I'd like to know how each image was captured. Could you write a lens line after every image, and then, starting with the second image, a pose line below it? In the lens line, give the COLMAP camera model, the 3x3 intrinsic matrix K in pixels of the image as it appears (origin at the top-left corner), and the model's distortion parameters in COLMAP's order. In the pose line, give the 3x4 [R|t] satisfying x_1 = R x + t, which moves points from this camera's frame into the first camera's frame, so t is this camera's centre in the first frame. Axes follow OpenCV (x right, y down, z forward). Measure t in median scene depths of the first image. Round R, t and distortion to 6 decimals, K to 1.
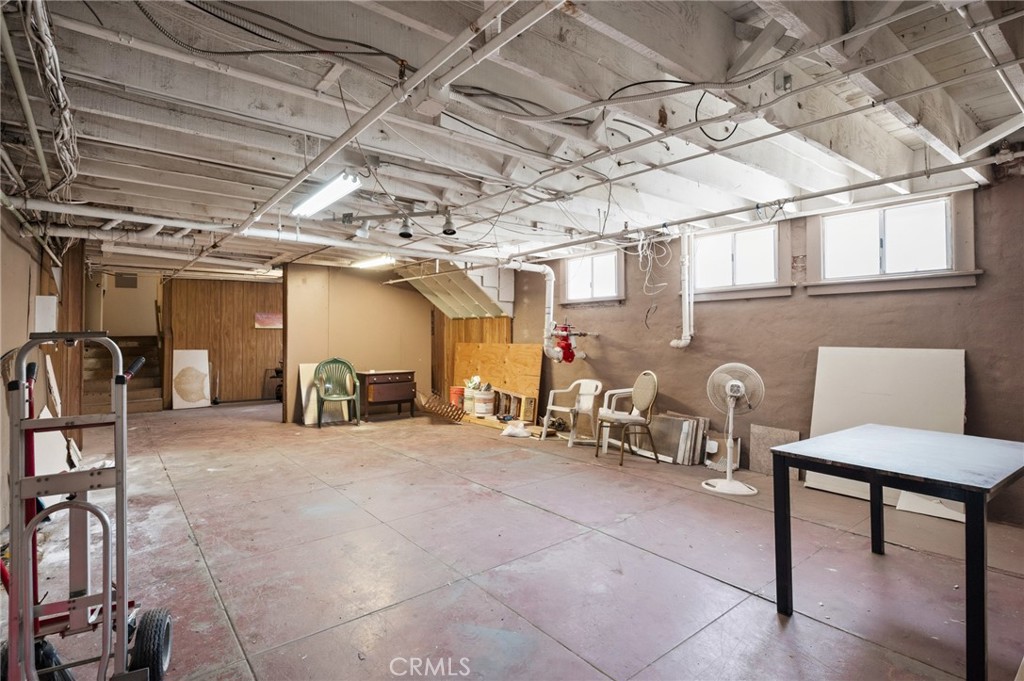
lens RADIAL K [[510.7, 0, 512.0], [0, 510.7, 340.5], [0, 0, 1]] dist [-0.000936, -0.000303]
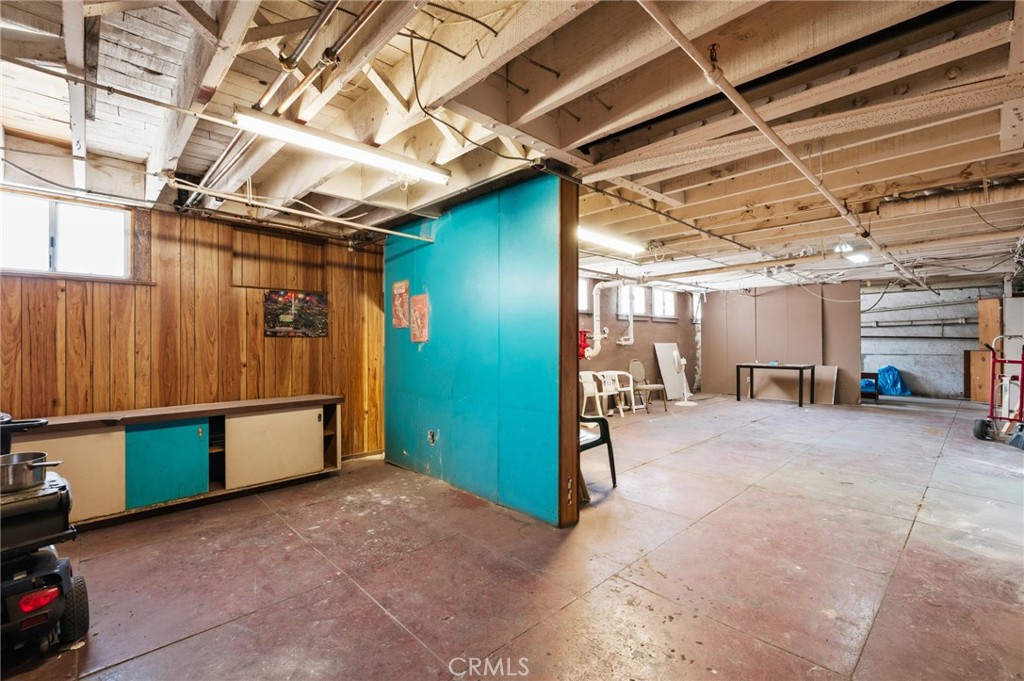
lens RADIAL K [[452.5, 0, 512.0], [0, 452.5, 340.5], [0, 0, 1]] dist [-0.000437, 0.000062]
pose [[-0.093906, -0.000045, 0.995581, -1.444533], [0.012058, 0.999927, 0.001182, -0.010840], [-0.995508, 0.012116, -0.093899, 1.856373]]
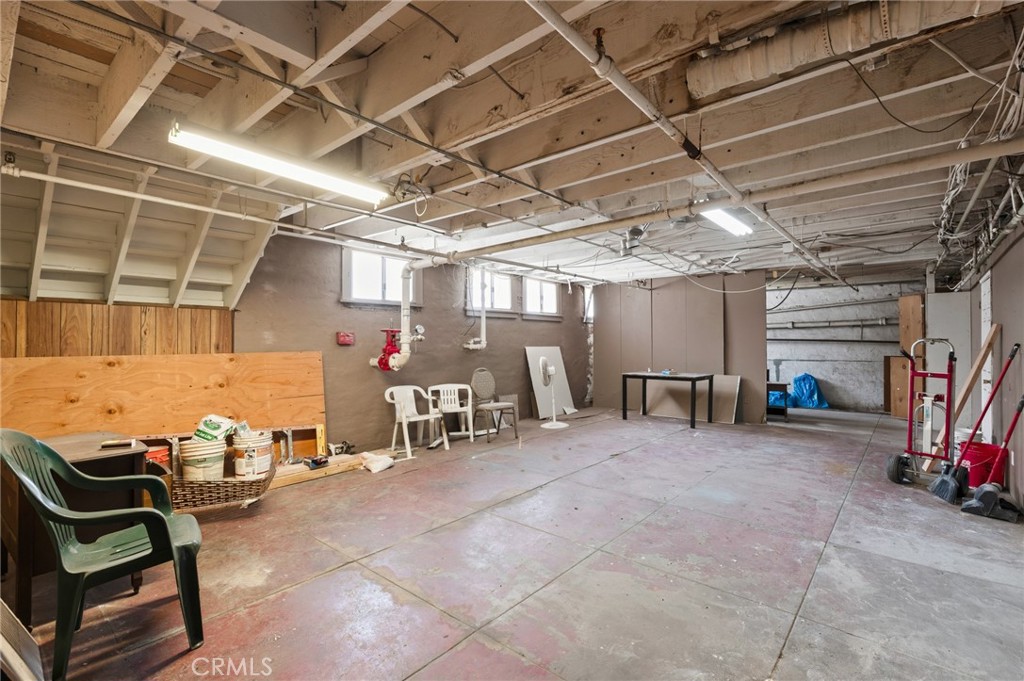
lens RADIAL K [[466.9, 0, 512.0], [0, 466.9, 340.5], [0, 0, 1]] dist [0.000519, -0.000140]
pose [[-0.193375, 0.002496, 0.981122, -1.082117], [0.008405, 0.999964, -0.000888, -0.009848], [-0.981089, 0.008075, -0.193389, 1.374725]]
